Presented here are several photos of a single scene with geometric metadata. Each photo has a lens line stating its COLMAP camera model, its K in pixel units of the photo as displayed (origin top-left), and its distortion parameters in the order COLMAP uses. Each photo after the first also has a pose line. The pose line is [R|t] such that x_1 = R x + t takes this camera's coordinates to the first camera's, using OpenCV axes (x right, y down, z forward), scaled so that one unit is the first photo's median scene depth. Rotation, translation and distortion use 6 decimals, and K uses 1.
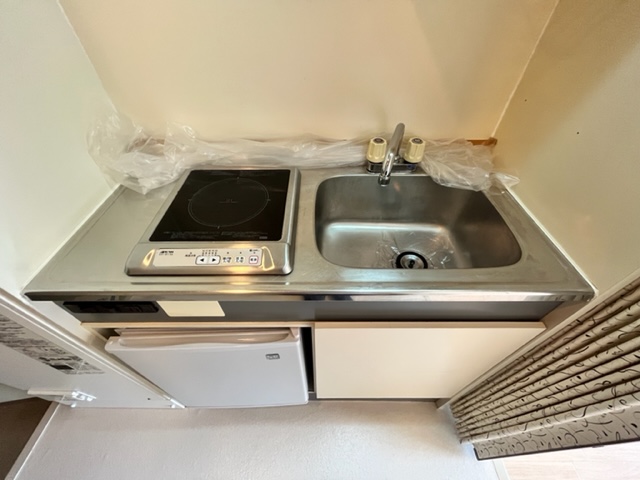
lens RADIAL K [[261.3, 0, 318.0], [0, 261.3, 241.5], [0, 0, 1]] dist [-0.000053, 0.000138]
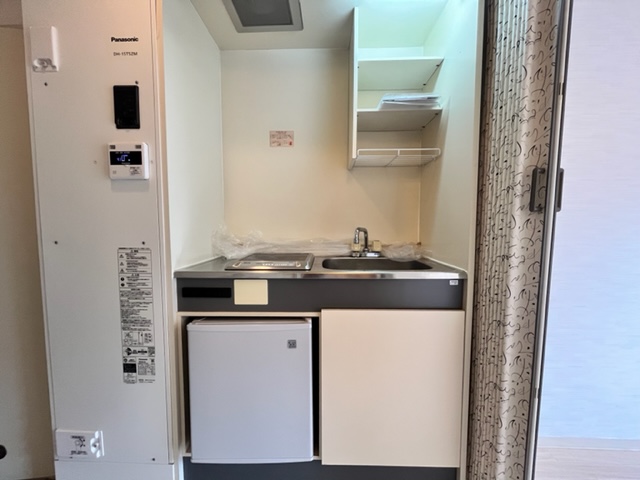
lens RADIAL K [[261.3, 0, 318.0], [0, 261.3, 241.5], [0, 0, 1]] dist [-0.000053, 0.000138]
pose [[0.999595, -0.000101, -0.028462, 0.014729], [-0.018908, 0.745081, -0.666706, 1.021616], [0.021274, 0.666974, 0.744777, -0.466555]]
